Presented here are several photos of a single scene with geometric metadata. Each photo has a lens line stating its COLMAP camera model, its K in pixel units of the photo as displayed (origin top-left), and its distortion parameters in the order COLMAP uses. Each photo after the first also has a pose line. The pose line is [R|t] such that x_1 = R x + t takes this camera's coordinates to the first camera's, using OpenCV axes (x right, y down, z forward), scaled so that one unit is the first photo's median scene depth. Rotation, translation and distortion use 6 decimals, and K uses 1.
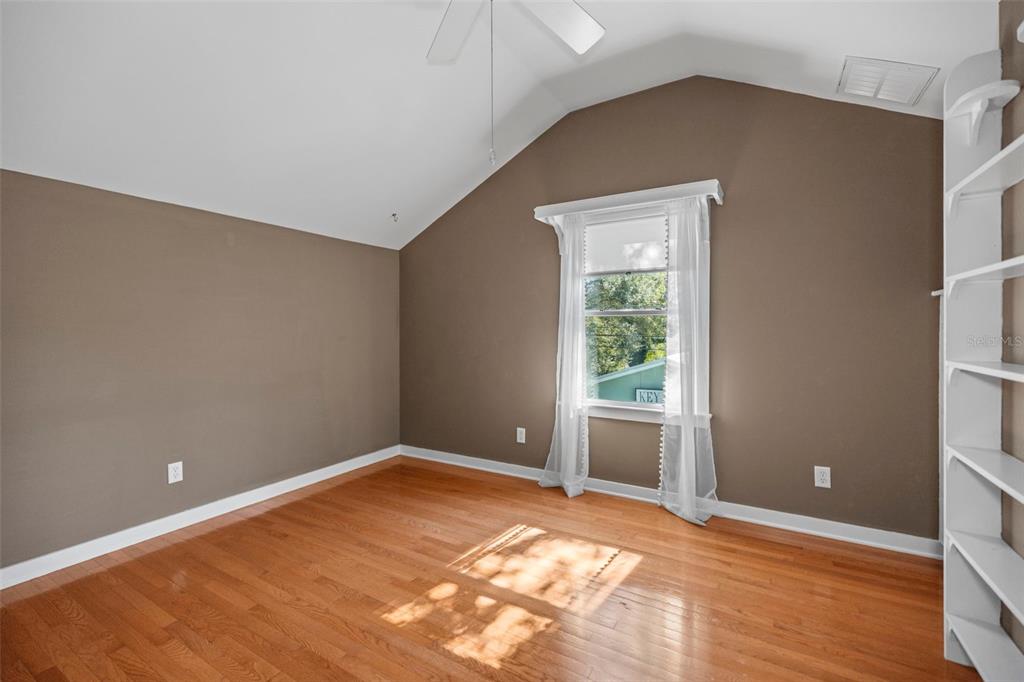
lens RADIAL K [[437.1, 0, 510.0], [0, 437.1, 330.9], [0, 0, 1]] dist [0.002184, -0.000164]
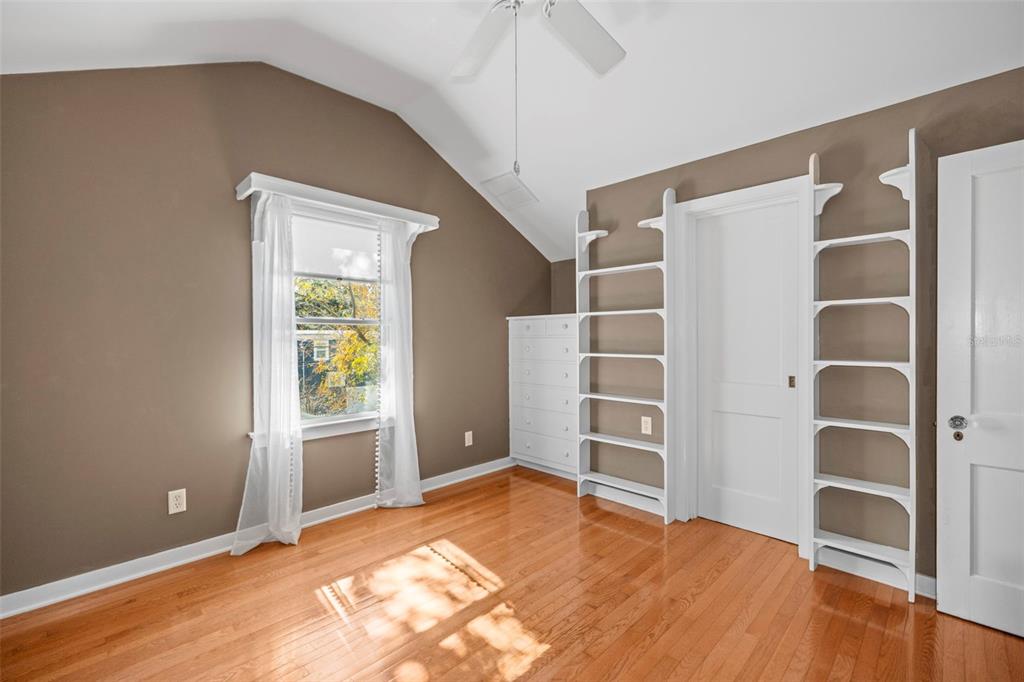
lens RADIAL K [[437.1, 0, 509.4], [0, 437.1, 341.3], [0, 0, 1]] dist [0.002184, -0.000164]
pose [[0.252848, -0.007741, 0.967475, -0.625210], [0.005350, 0.999964, 0.006603, -0.002834], [-0.967491, 0.003507, 0.252880, 0.458599]]
